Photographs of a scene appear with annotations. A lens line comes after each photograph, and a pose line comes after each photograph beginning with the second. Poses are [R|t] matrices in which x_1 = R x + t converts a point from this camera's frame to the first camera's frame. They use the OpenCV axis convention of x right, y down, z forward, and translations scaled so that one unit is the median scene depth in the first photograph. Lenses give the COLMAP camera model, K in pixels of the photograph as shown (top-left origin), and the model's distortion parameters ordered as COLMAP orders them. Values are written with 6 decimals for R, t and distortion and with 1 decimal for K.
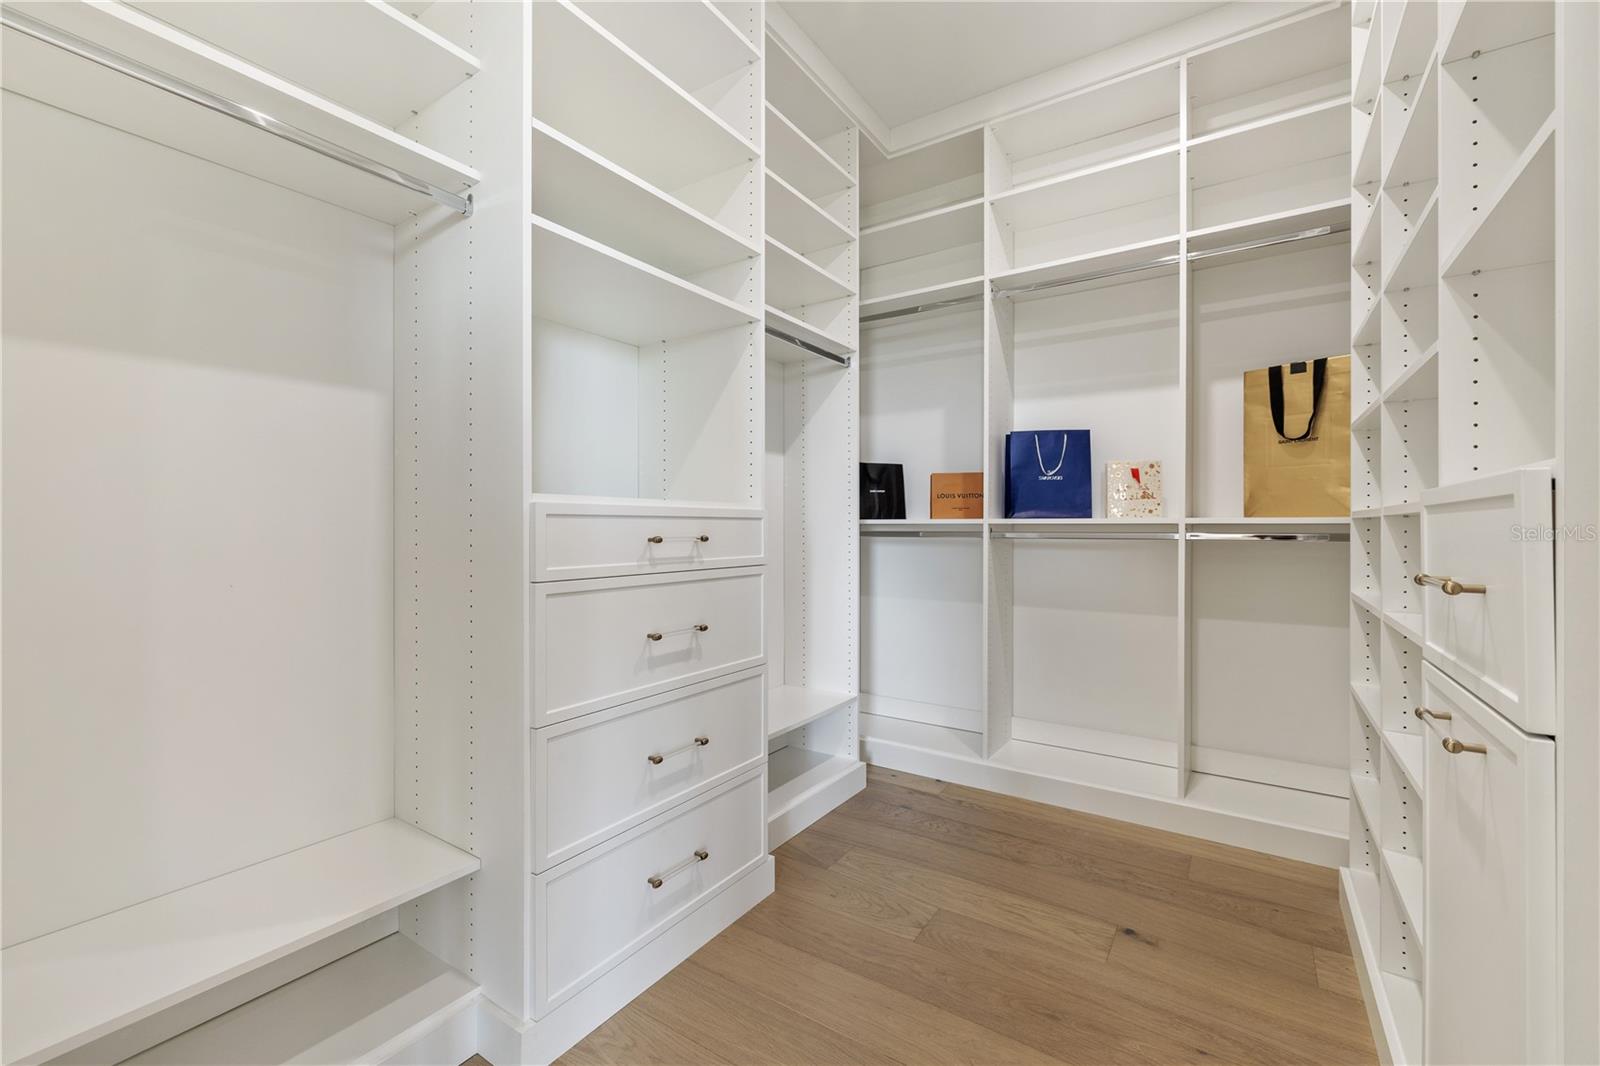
lens RADIAL K [[673.0, 0, 793.5], [0, 673.0, 530.4], [0, 0, 1]] dist [0.000489, -0.000039]
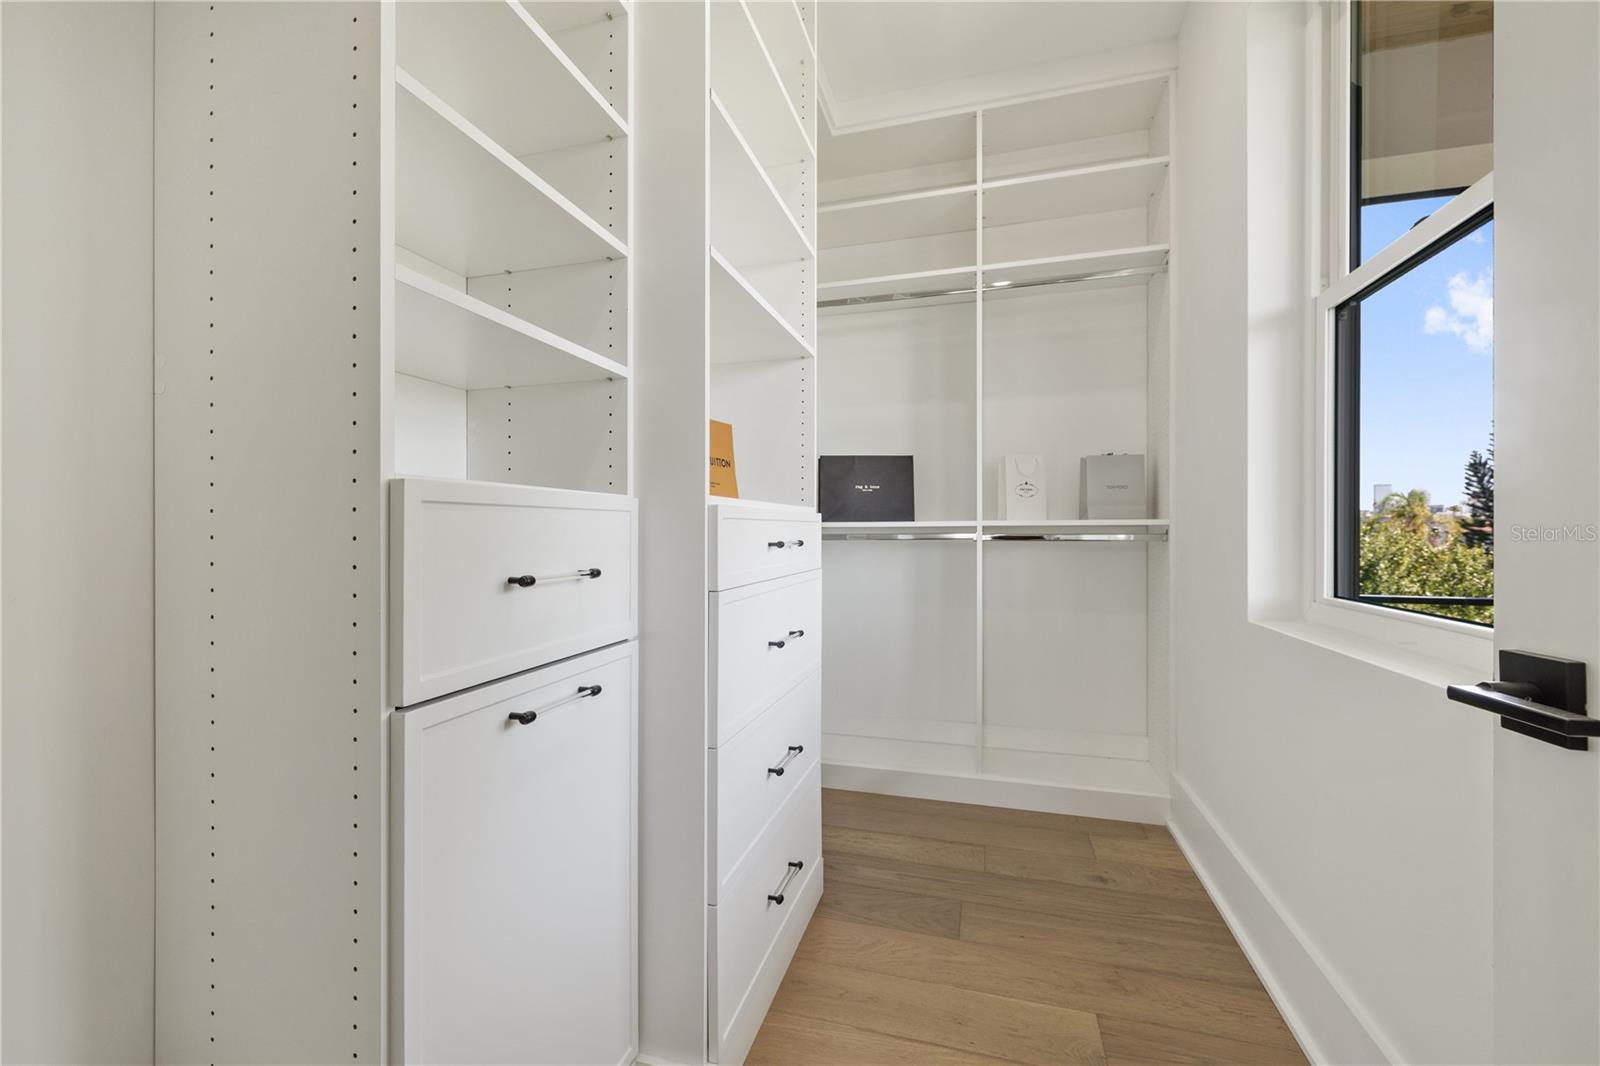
lens RADIAL K [[673.0, 0, 798.3], [0, 673.0, 530.3], [0, 0, 1]] dist [0.000489, -0.000039]
pose [[0.954382, -0.003961, 0.298562, -0.164129], [0.005415, 0.999977, -0.004042, -0.000882], [-0.298540, 0.005474, 0.954382, 0.109522]]
